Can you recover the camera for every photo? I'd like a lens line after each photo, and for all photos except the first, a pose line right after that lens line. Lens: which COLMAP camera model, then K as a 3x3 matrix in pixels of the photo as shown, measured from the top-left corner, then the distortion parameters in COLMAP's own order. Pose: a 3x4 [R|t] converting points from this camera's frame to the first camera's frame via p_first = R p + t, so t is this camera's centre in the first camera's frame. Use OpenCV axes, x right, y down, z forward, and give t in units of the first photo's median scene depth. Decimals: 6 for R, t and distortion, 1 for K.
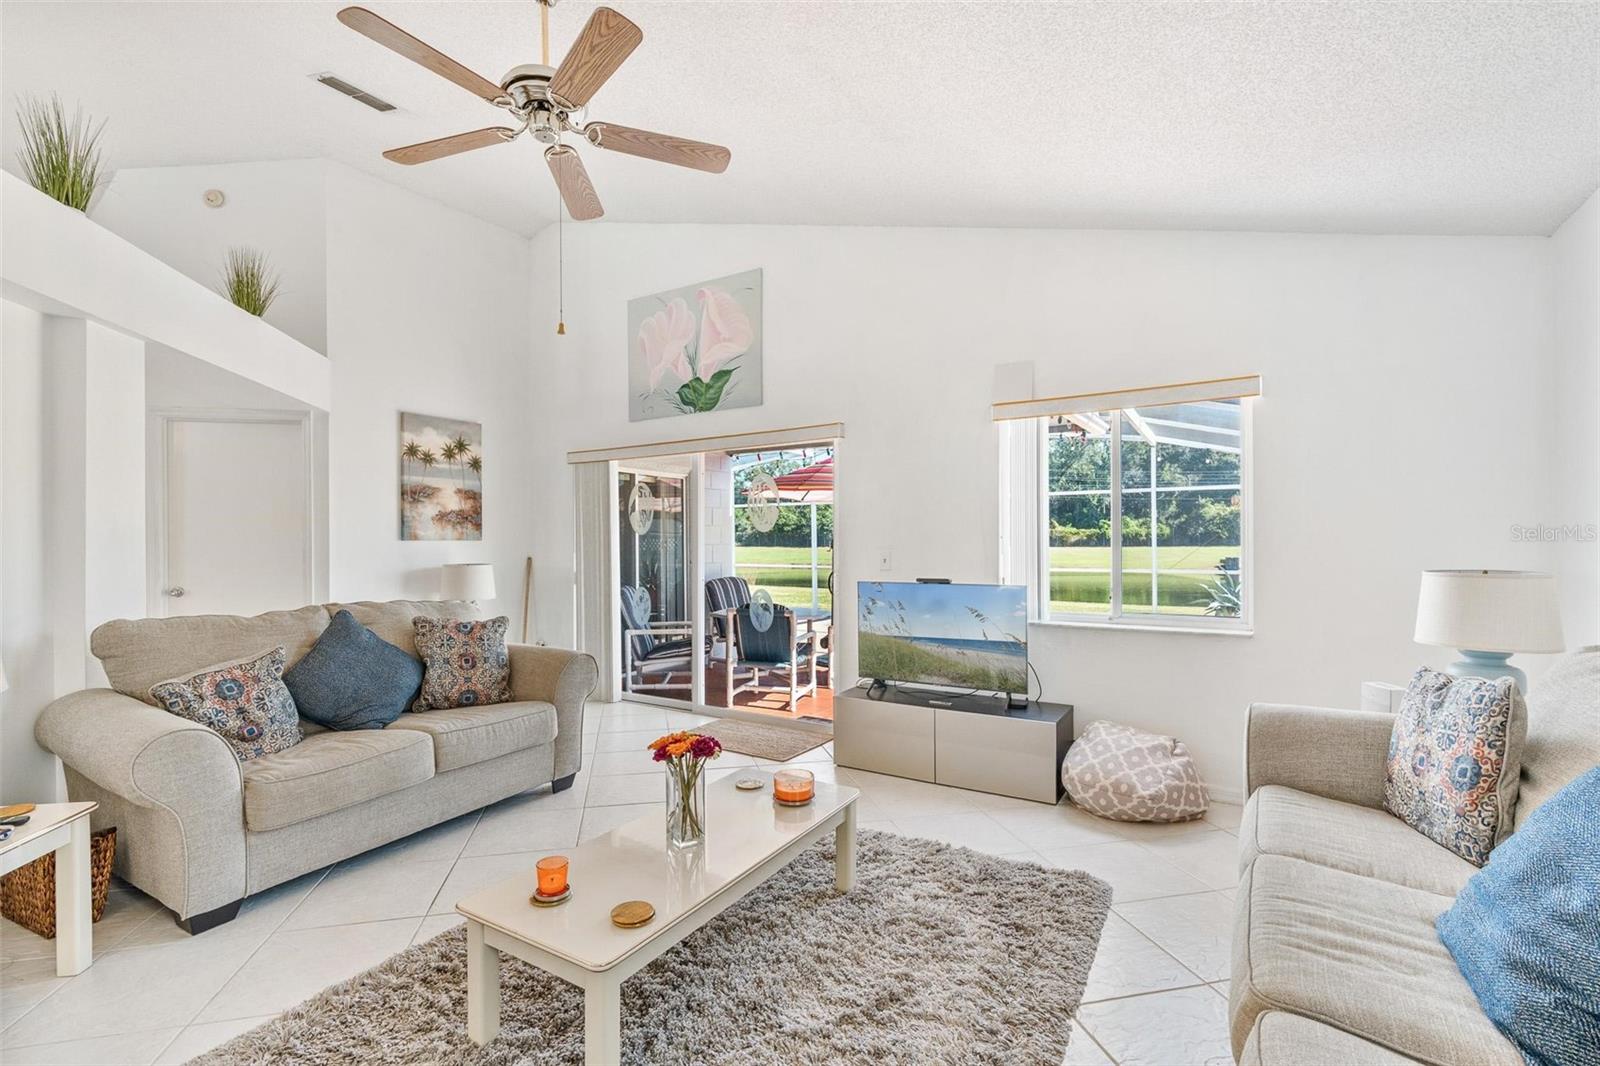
lens RADIAL K [[719.7, 0, 793.5], [0, 719.7, 530.1], [0, 0, 1]] dist [-0.010108, 0.003258]
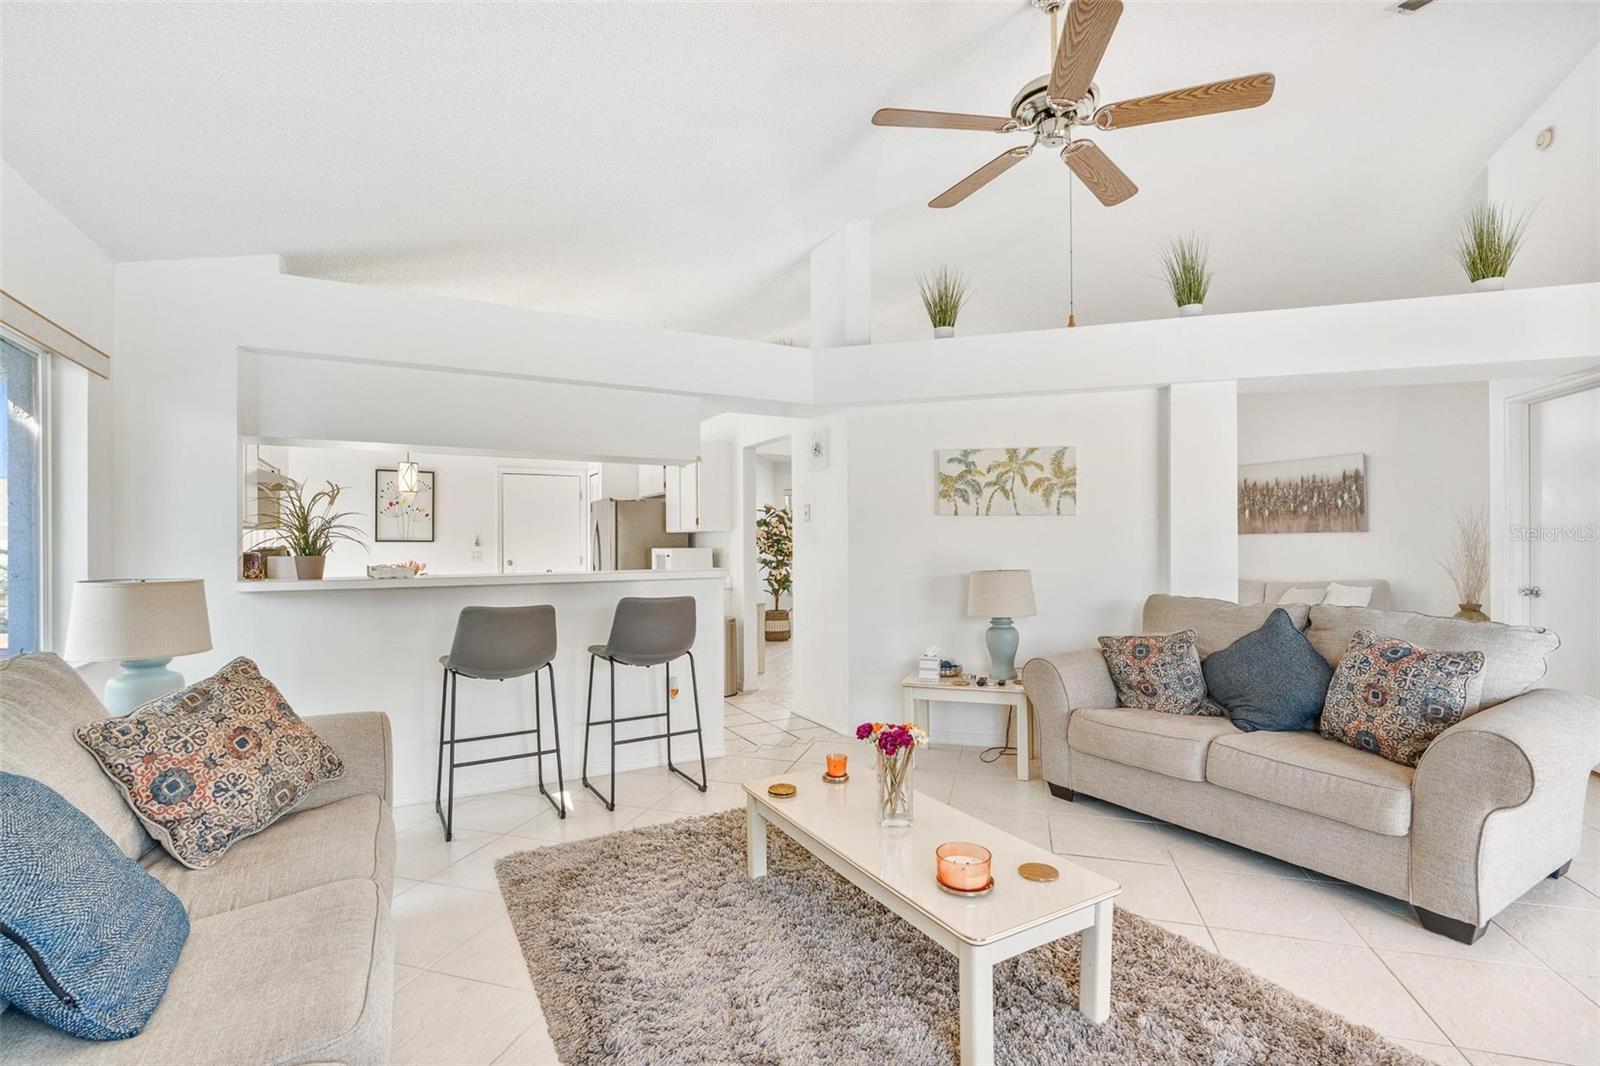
lens RADIAL K [[719.7, 0, 799.9], [0, 719.7, 545.1], [0, 0, 1]] dist [-0.010108, 0.003258]
pose [[-0.501684, 0.013279, -0.864949, 0.357426], [0.022474, 0.999745, 0.002313, 0.004463], [0.864759, -0.018279, -0.501854, 0.592990]]
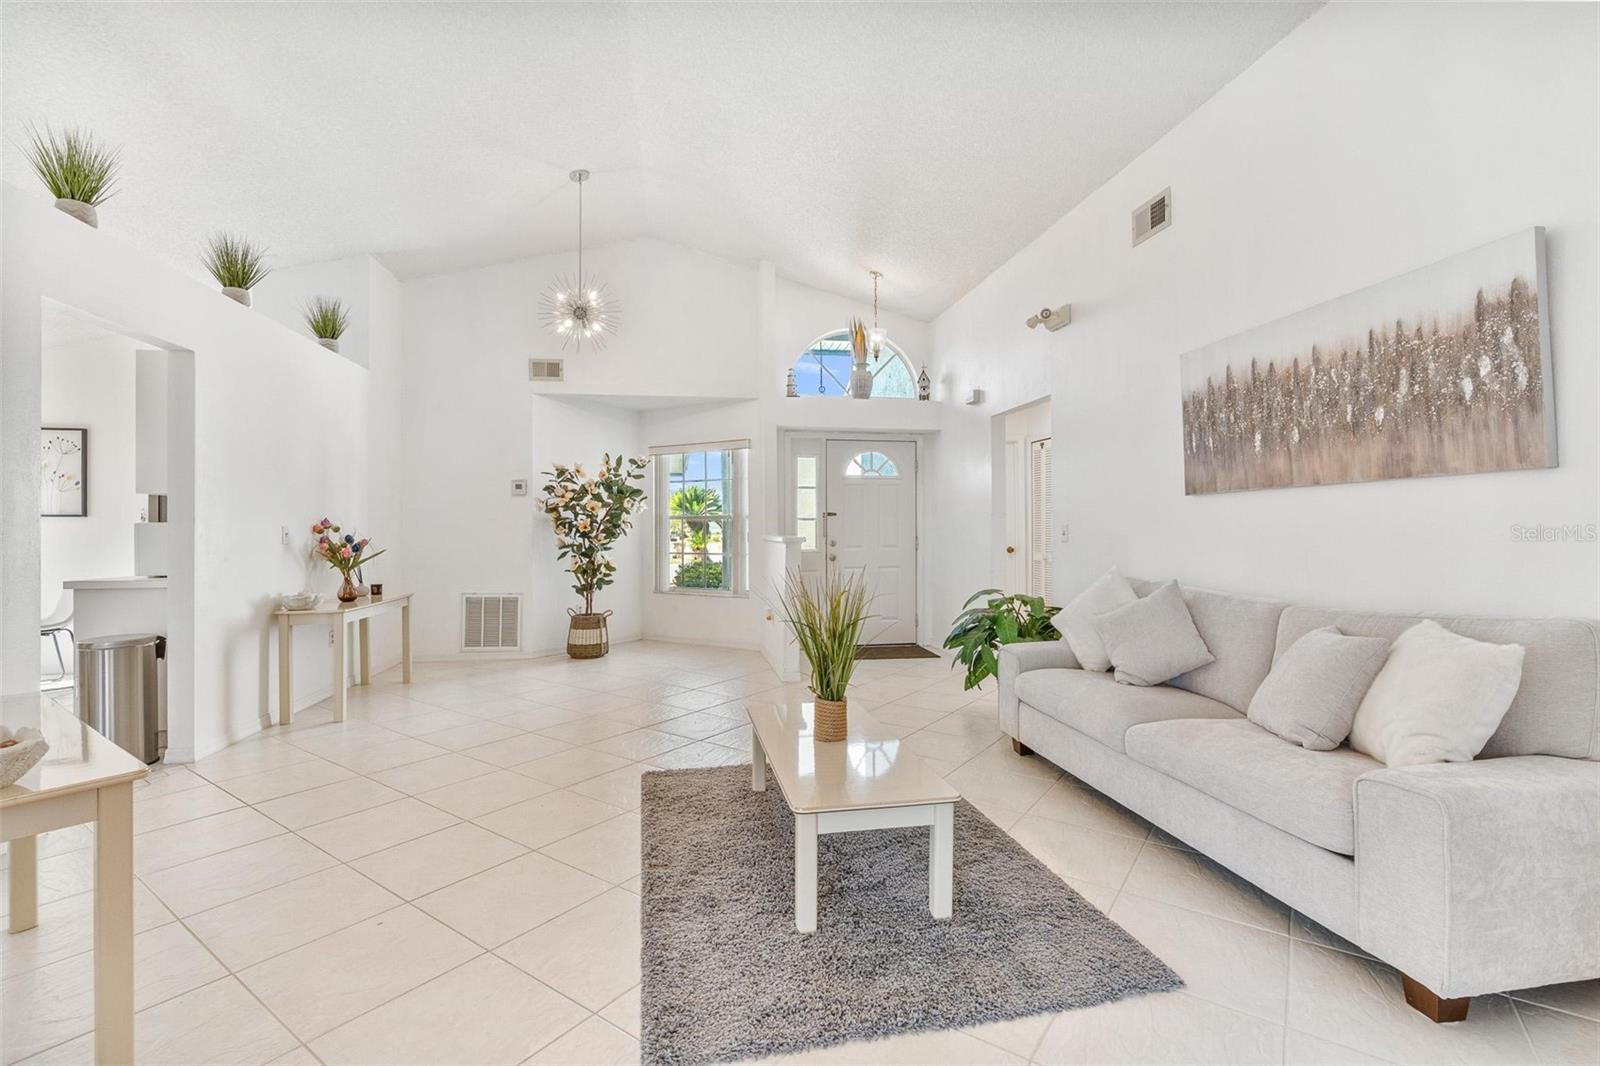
lens RADIAL K [[719.7, 0, 794.5], [0, 719.7, 528.9], [0, 0, 1]] dist [-0.010108, 0.003258]
pose [[-0.752064, 0.011281, -0.658994, -0.647741], [0.020212, 0.999778, -0.005951, 0.035321], [0.658781, -0.017795, -0.752125, 0.846991]]
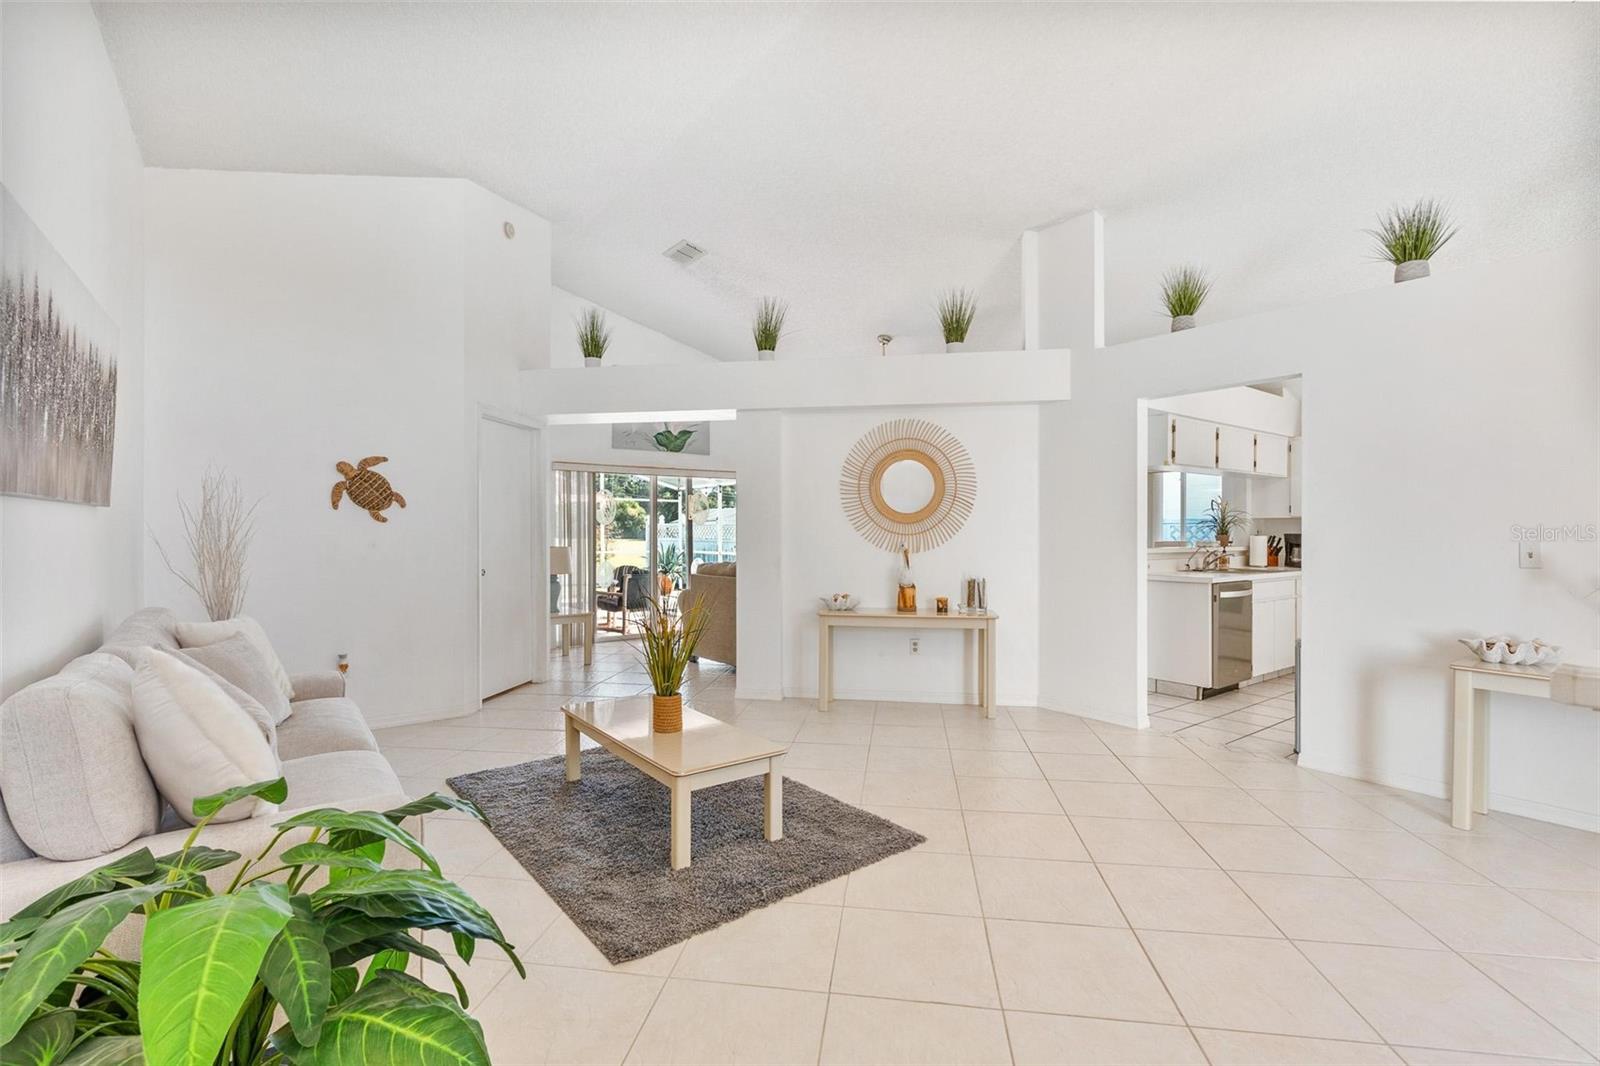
lens RADIAL K [[719.7, 0, 798.8], [0, 719.7, 532.1], [0, 0, 1]] dist [-0.010108, 0.003258]
pose [[0.365574, 0.009191, 0.930737, -1.562740], [-0.017821, 0.999837, -0.002874, 0.018382], [-0.930612, -0.015536, 0.365678, 0.123064]]
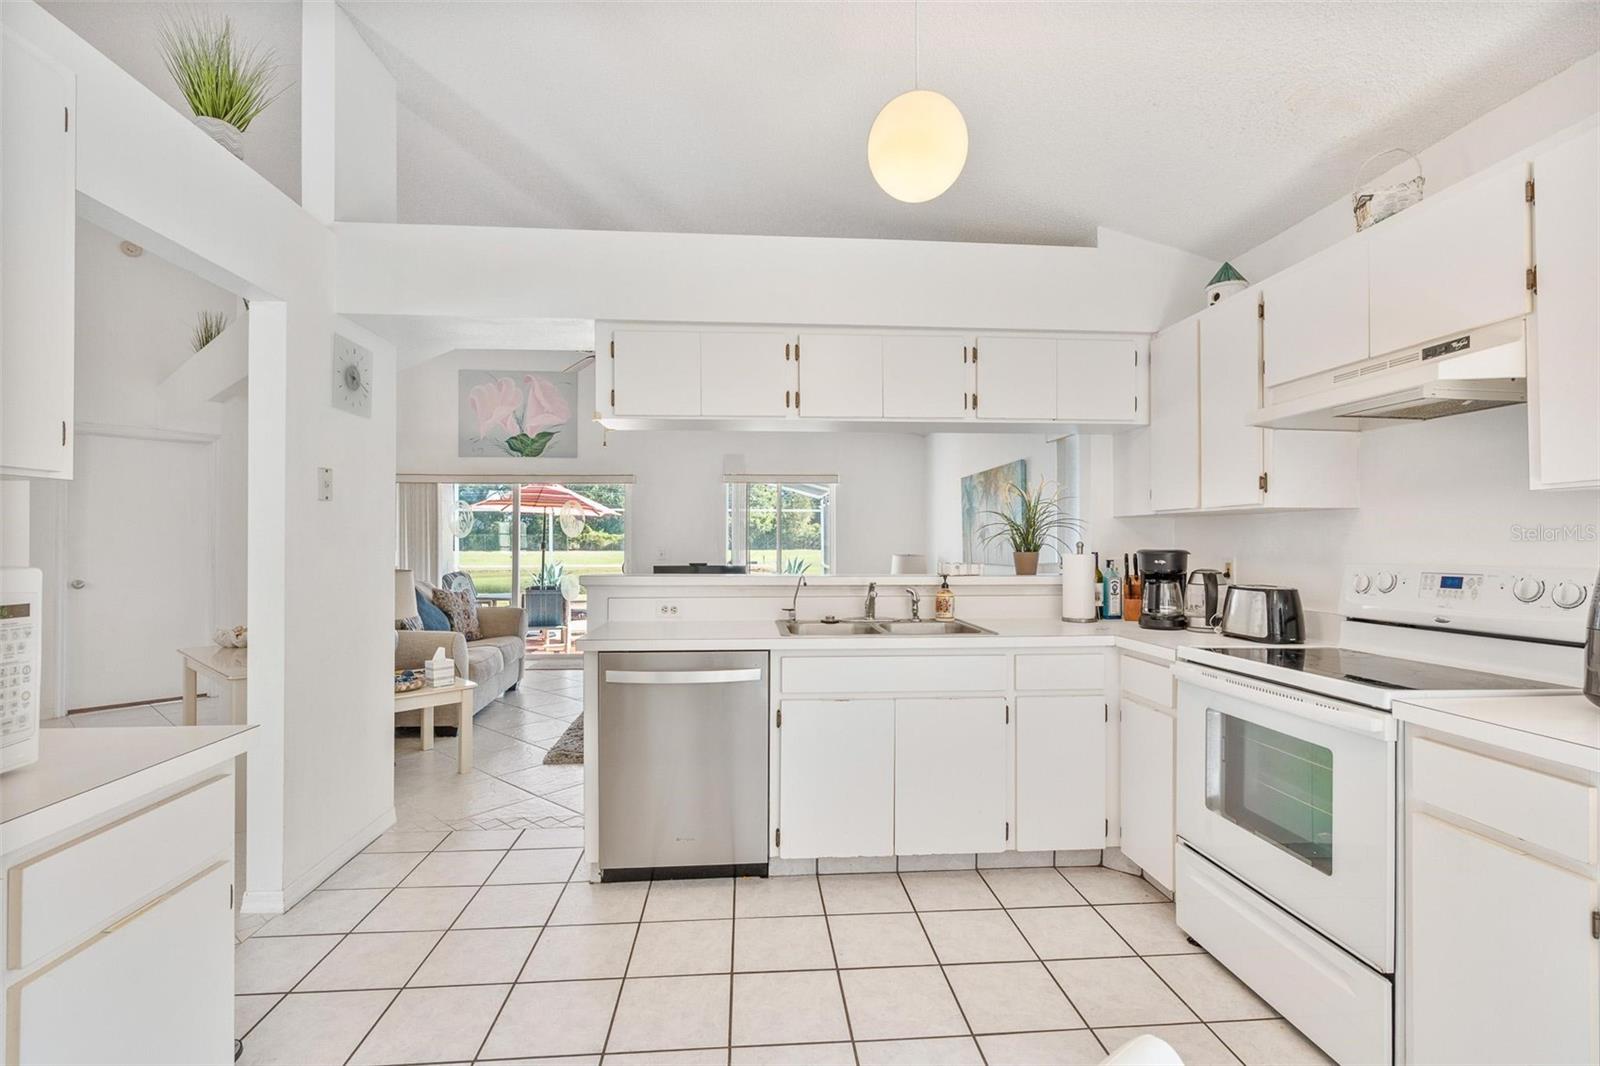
lens RADIAL K [[719.7, 0, 800.8], [0, 719.7, 538.1], [0, 0, 1]] dist [-0.010108, 0.003258]
pose [[0.804117, 0.013869, 0.594309, -0.562853], [-0.016990, 0.999856, -0.000344, -0.003868], [-0.594228, -0.009821, 0.804237, -0.555687]]
